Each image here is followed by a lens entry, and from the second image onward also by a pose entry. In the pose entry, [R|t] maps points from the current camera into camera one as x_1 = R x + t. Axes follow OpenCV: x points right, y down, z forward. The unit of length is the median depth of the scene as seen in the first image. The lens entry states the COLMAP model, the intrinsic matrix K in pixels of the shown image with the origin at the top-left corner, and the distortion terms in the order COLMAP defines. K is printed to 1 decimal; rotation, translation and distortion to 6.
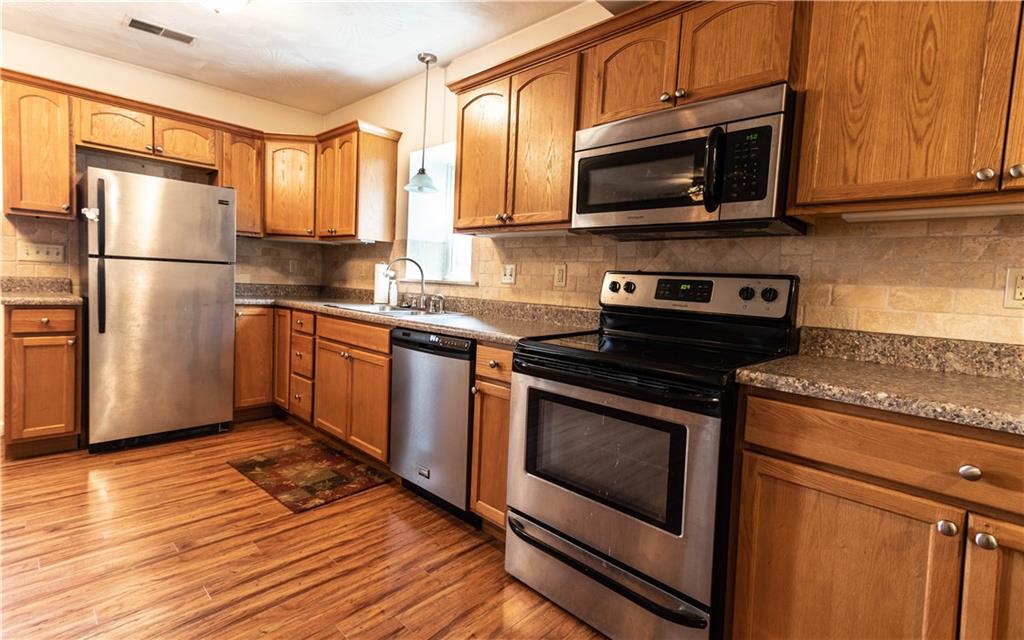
lens RADIAL K [[476.6, 0, 513.9], [0, 476.6, 306.8], [0, 0, 1]] dist [0.001013, 0.000123]
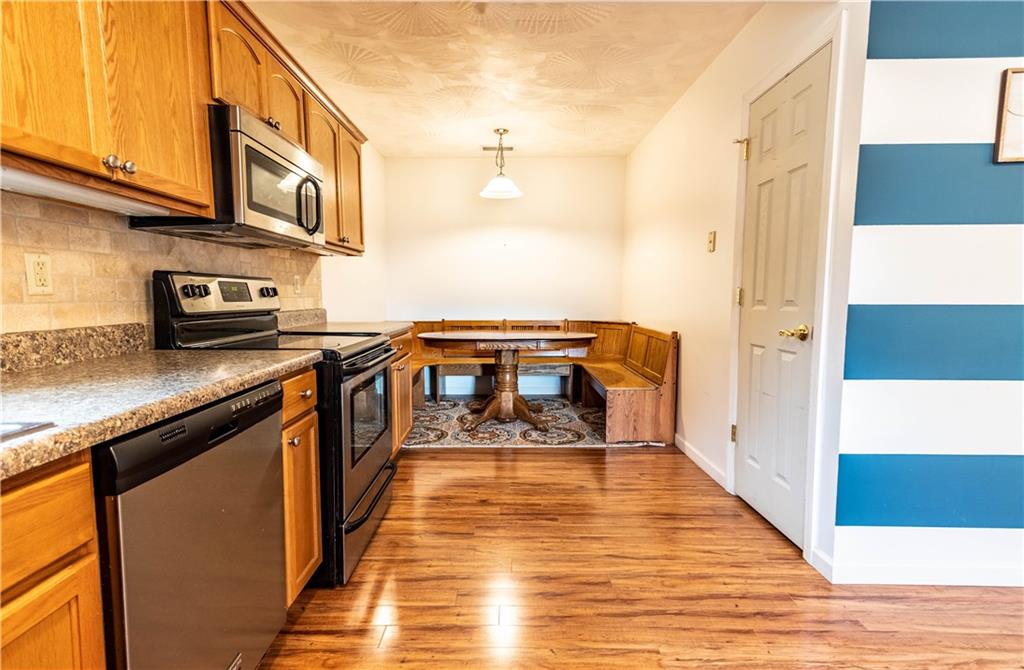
lens RADIAL K [[475.7, 0, 512.0], [0, 475.7, 335.0], [0, 0, 1]] dist [-0.000124, -0.000023]
pose [[-0.695523, -0.109823, 0.710061, -0.776340], [0.003191, 0.987767, 0.155901, -0.094364], [-0.718496, 0.110699, -0.686665, 1.180917]]
